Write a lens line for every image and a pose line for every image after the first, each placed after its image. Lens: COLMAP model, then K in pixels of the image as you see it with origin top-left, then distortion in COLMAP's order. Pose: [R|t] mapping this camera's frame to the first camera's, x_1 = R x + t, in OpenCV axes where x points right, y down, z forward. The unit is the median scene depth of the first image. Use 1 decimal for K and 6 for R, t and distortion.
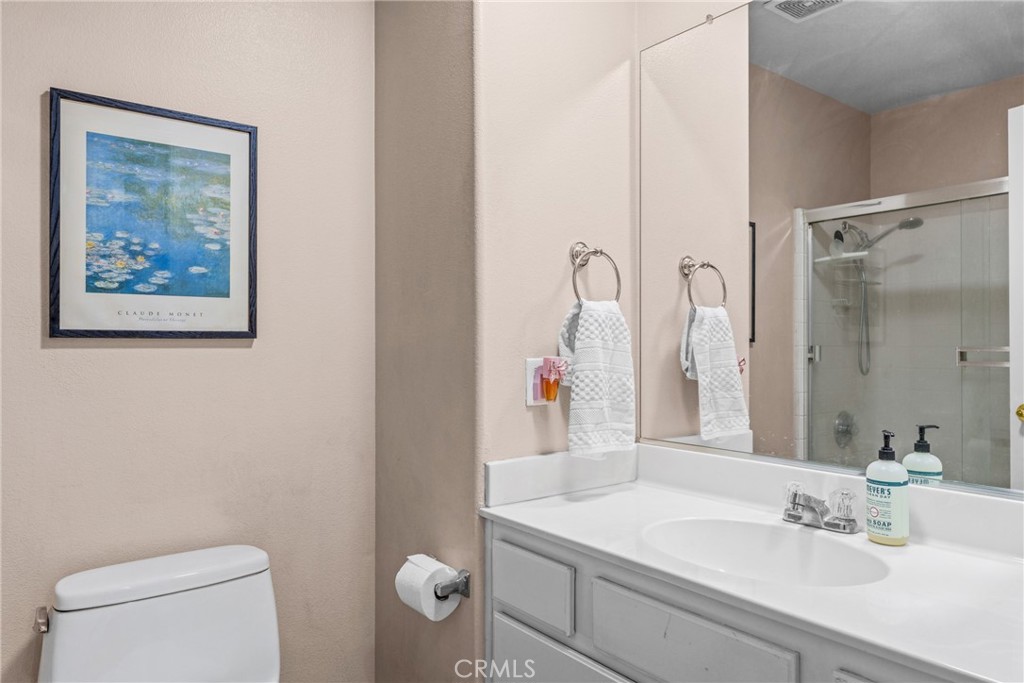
lens RADIAL K [[680.2, 0, 510.9], [0, 680.2, 335.0], [0, 0, 1]] dist [-0.000998, -0.000255]
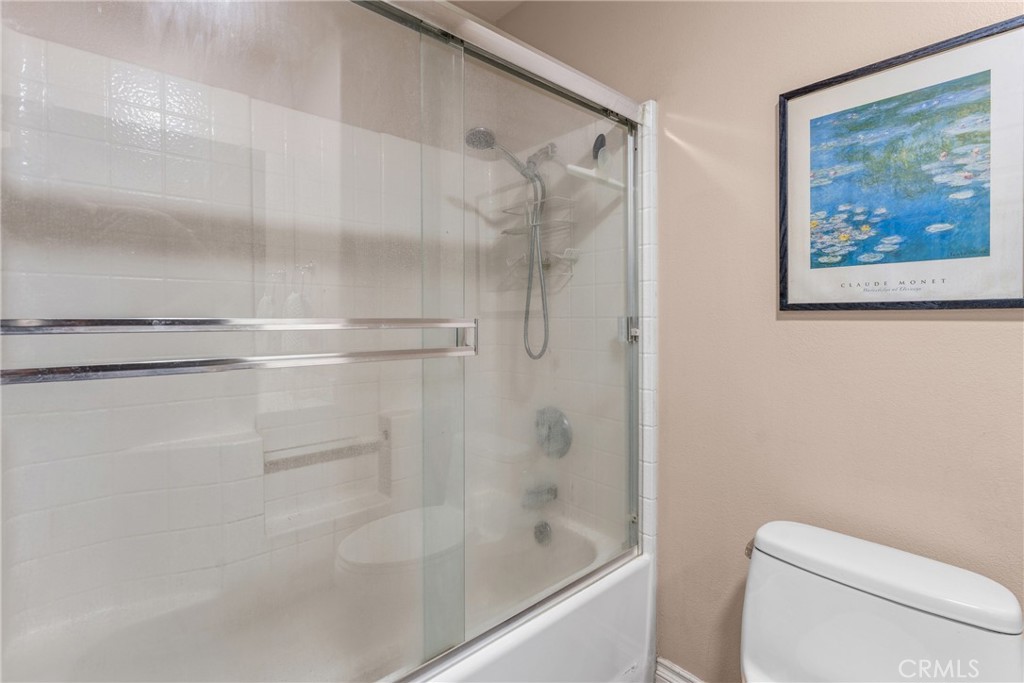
lens RADIAL K [[471.9, 0, 511.8], [0, 471.9, 317.7], [0, 0, 1]] dist [-0.000560, -0.000015]
pose [[0.059234, 0.002482, -0.998241, 0.092740], [0.015960, 0.999867, 0.003433, 0.004901], [0.998117, -0.016135, 0.059187, 0.449410]]
